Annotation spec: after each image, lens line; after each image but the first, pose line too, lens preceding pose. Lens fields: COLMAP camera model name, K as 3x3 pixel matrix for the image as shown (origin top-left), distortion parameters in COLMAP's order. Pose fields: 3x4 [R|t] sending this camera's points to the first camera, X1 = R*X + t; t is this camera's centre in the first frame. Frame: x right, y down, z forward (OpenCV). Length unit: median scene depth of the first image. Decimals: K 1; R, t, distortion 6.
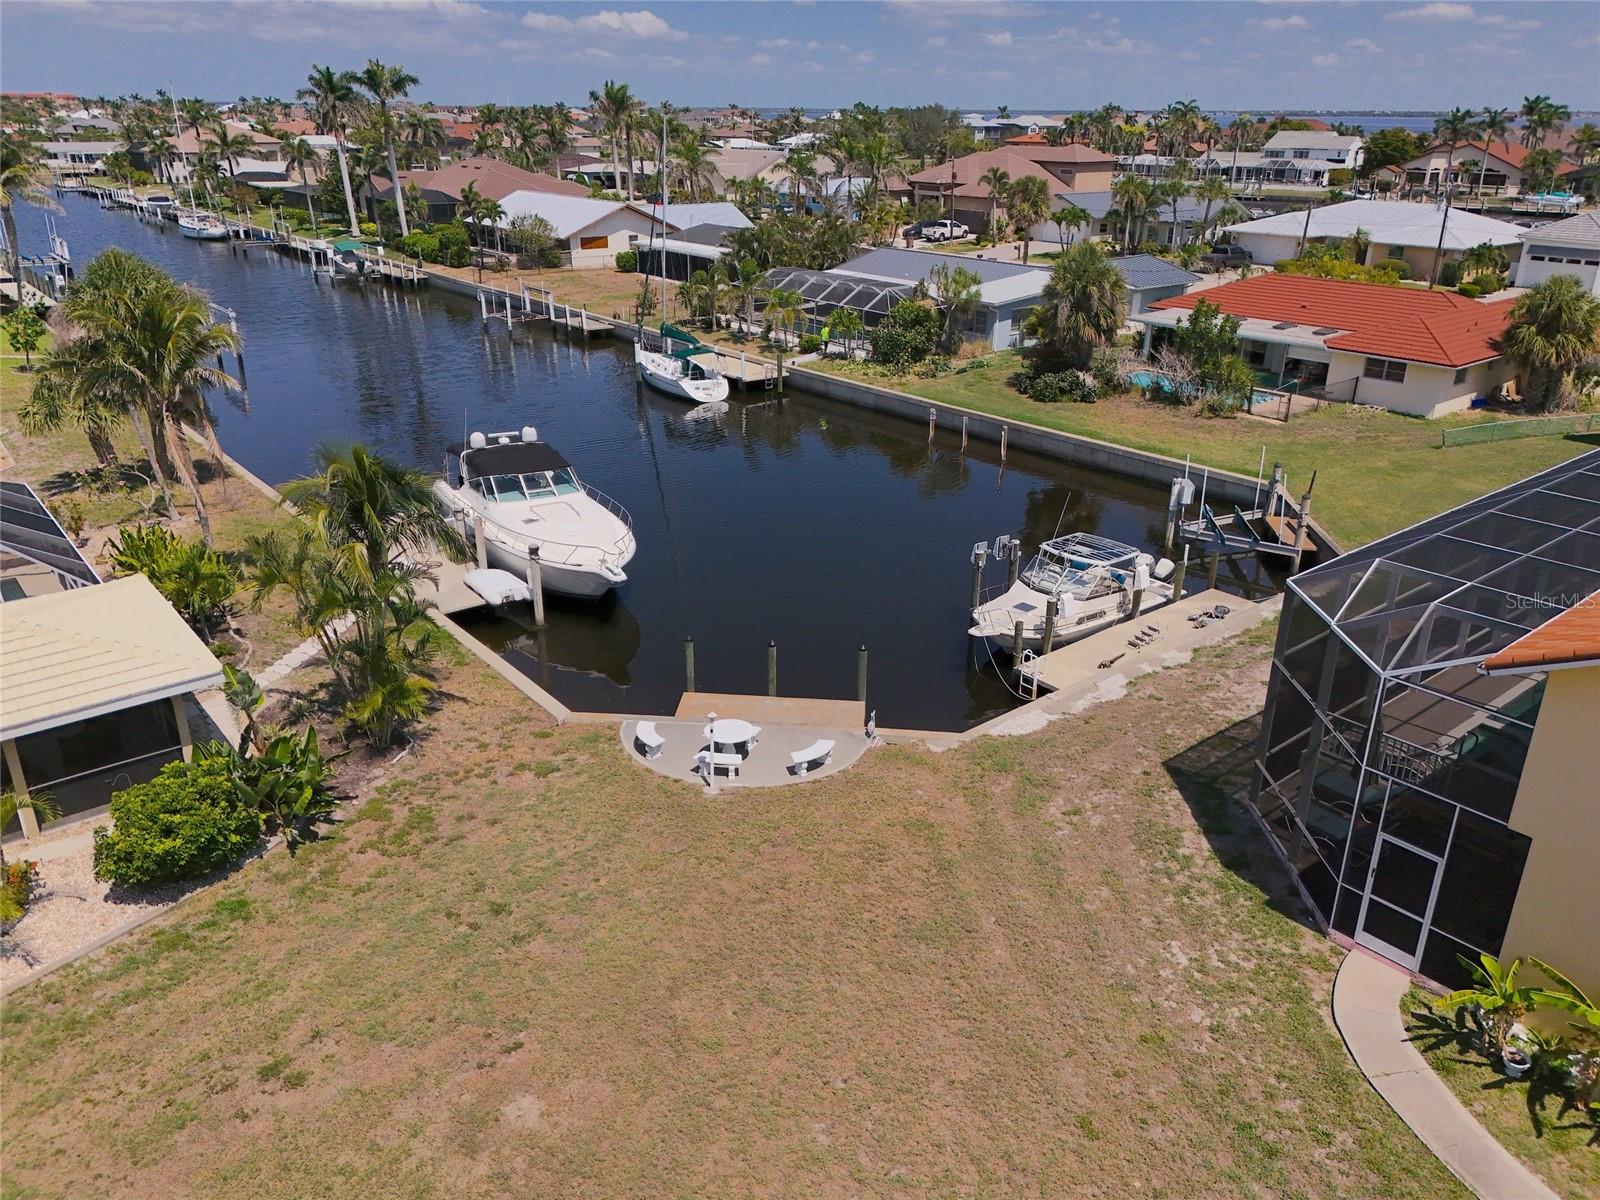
lens RADIAL K [[1179.0, 0, 800.0], [0, 1179.0, 600.0], [0, 0, 1]] dist [0.075970, -0.078885]
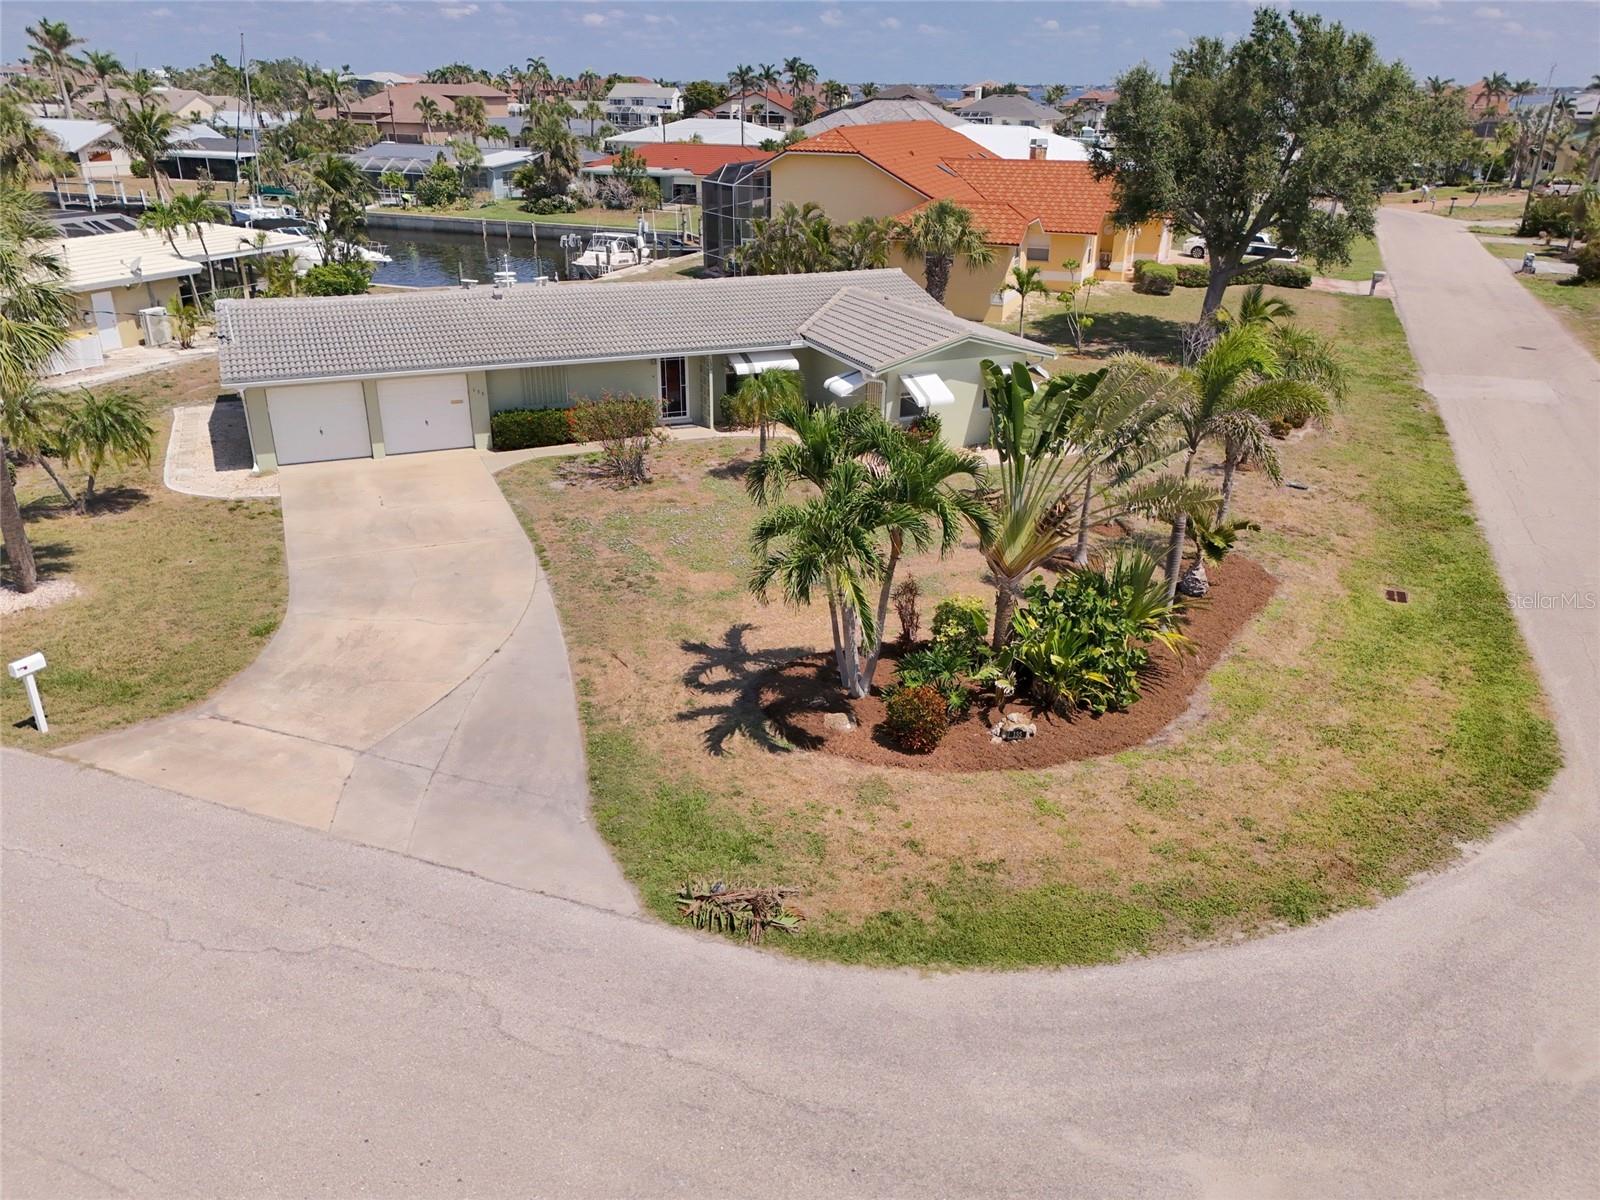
lens RADIAL K [[1182.1, 0, 800.0], [0, 1182.1, 600.0], [0, 0, 1]] dist [0.060725, -0.052186]
pose [[0.873228, -0.193346, 0.447314, -0.288347], [0.183477, 0.980821, 0.065773, 0.274366], [-0.451452, 0.024637, 0.891955, -0.549703]]
